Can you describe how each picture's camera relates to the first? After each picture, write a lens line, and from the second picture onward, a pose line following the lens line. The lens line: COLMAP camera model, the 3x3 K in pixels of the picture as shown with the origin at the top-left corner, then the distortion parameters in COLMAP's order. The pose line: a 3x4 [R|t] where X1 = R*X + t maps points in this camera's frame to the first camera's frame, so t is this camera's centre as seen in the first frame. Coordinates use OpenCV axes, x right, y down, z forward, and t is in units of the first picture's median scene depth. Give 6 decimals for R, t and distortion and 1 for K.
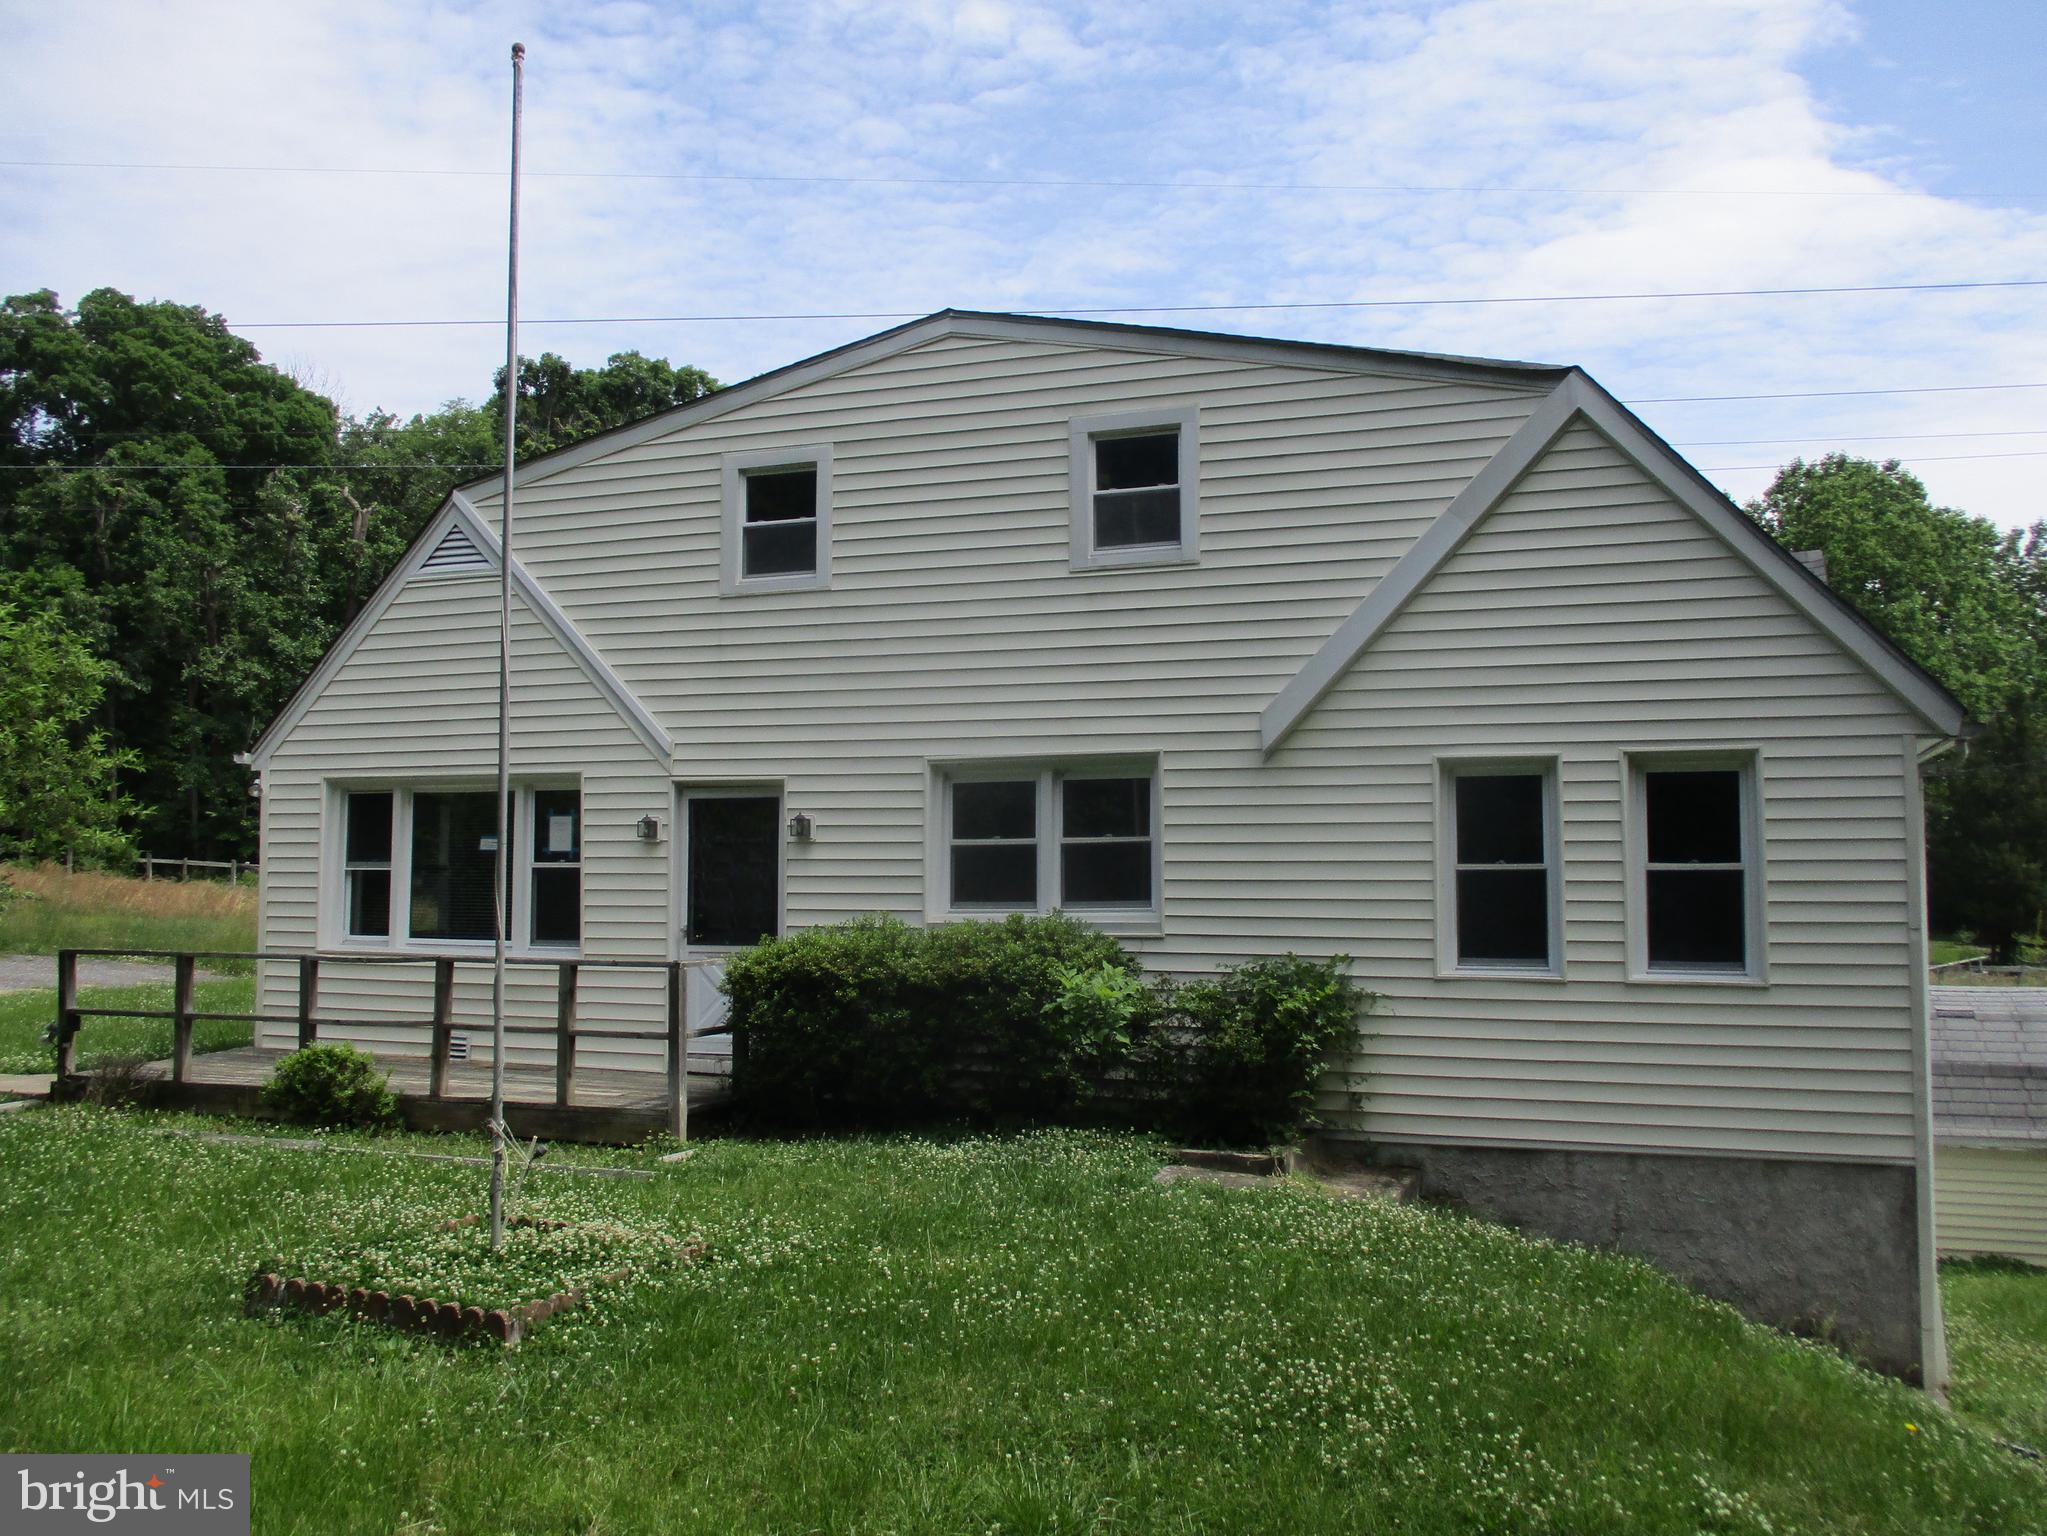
lens RADIAL K [[1712.5, 0, 1023.5], [0, 1712.5, 768.0], [0, 0, 1]] dist [-0.007368, -0.015045]
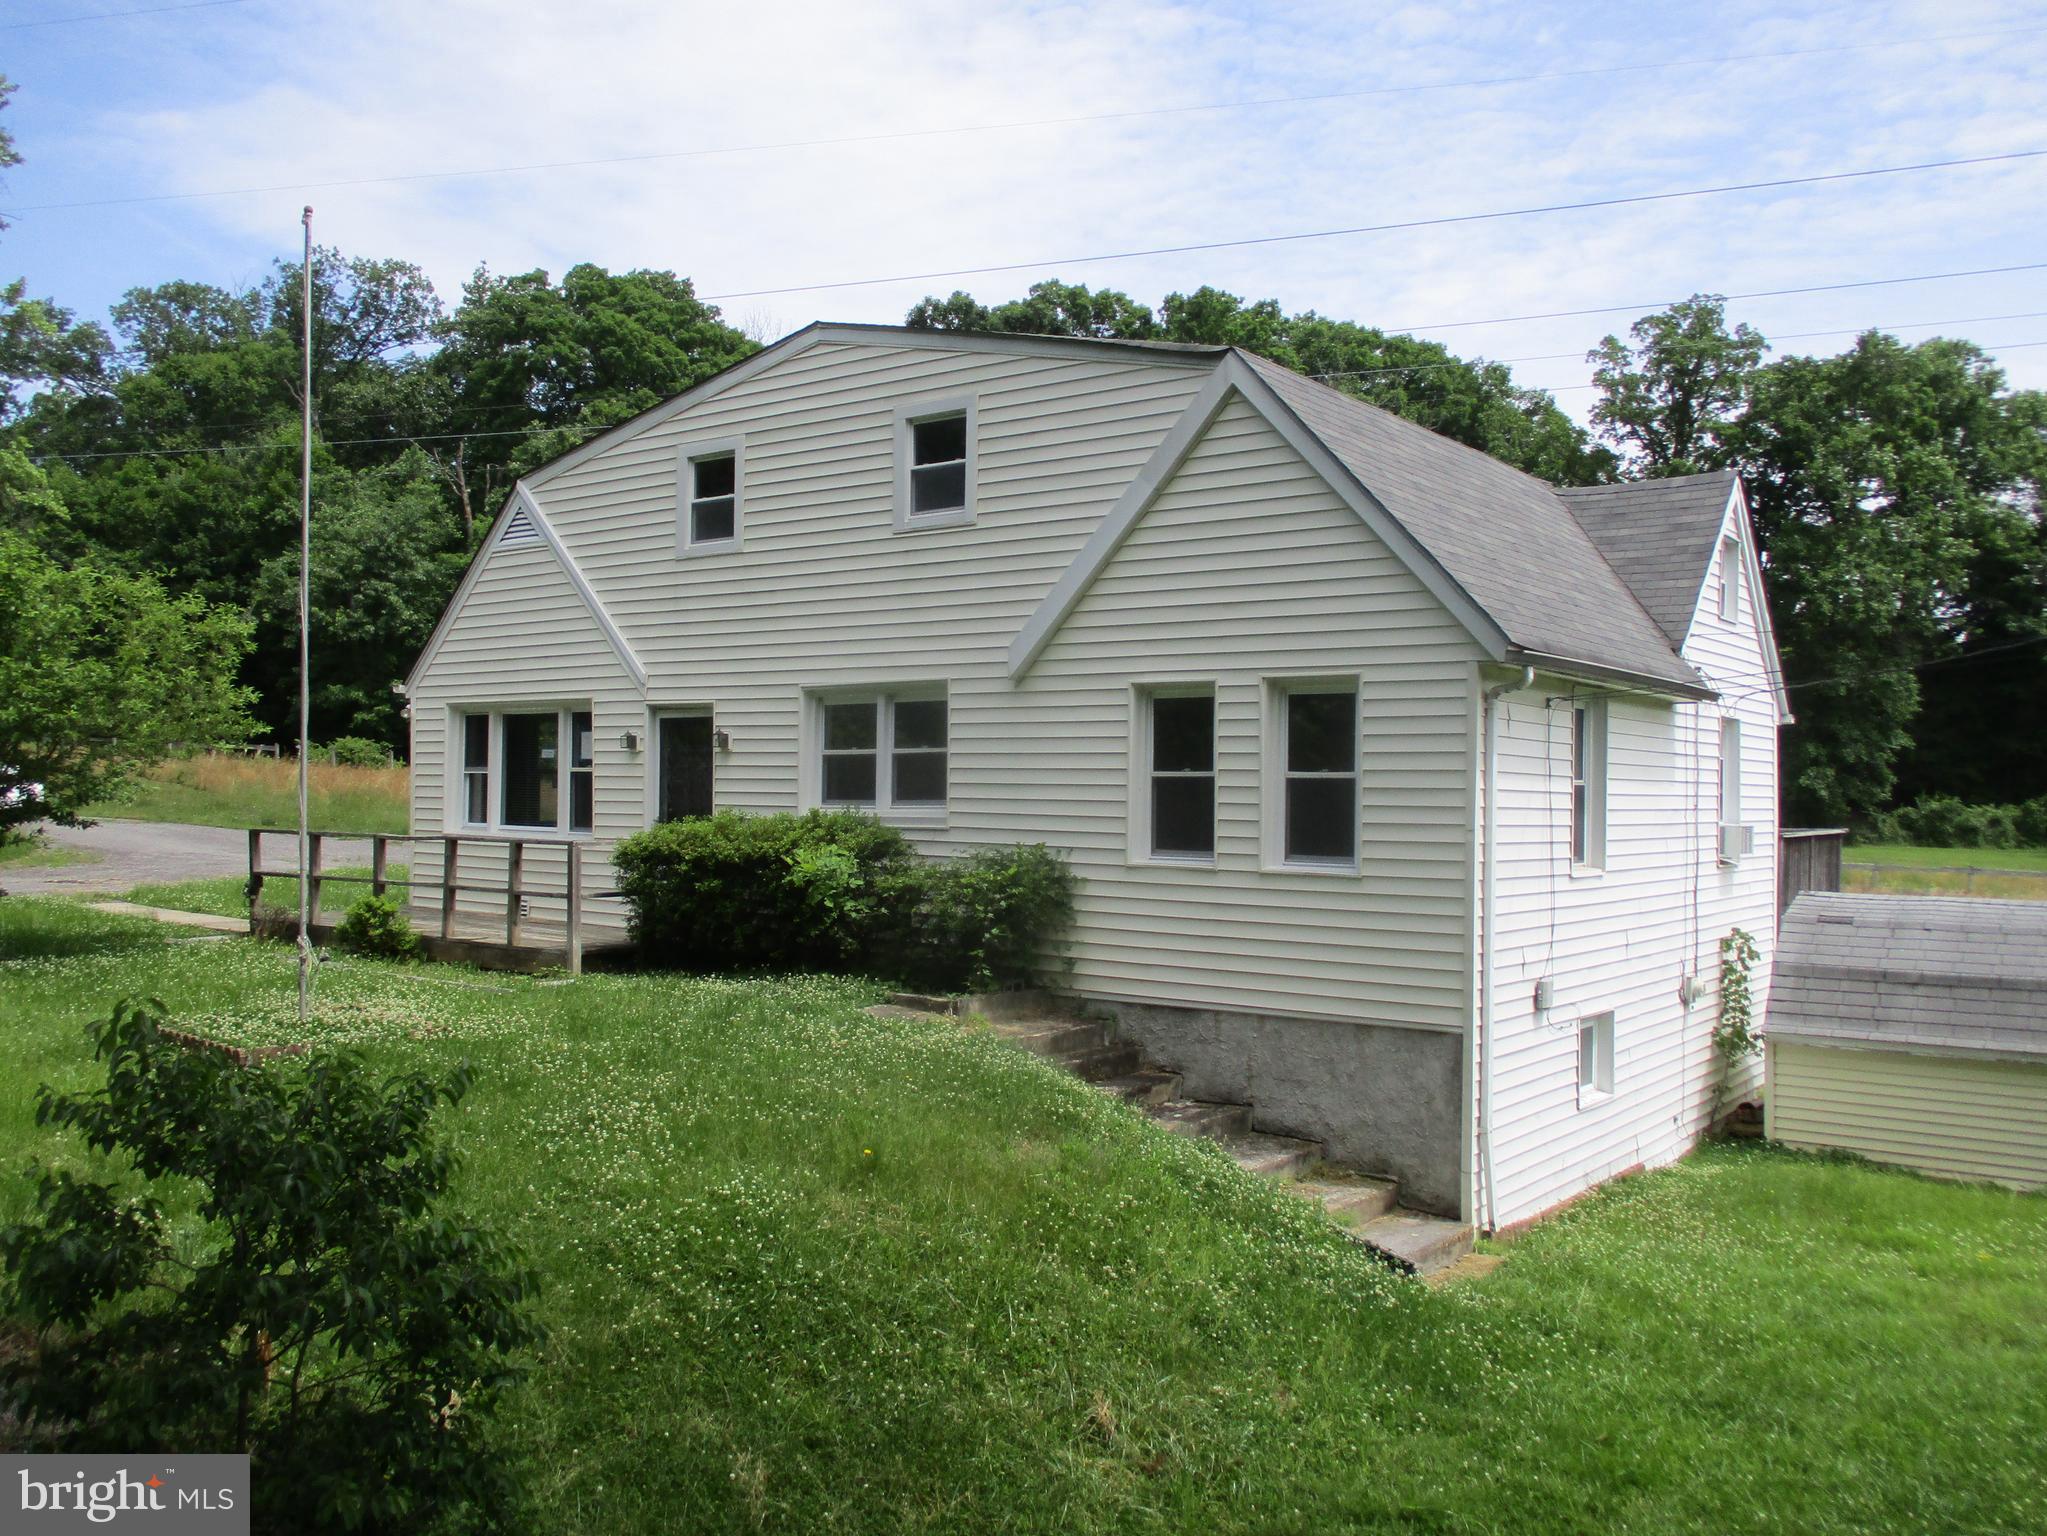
lens RADIAL K [[1716.1, 0, 1012.4], [0, 1716.1, 763.9], [0, 0, 1]] dist [-0.016698, -0.007256]
pose [[0.955518, 0.003145, -0.294917, 0.437498], [0.012095, 0.998684, 0.049837, -0.008753], [0.294686, -0.051187, 0.954222, -0.148818]]
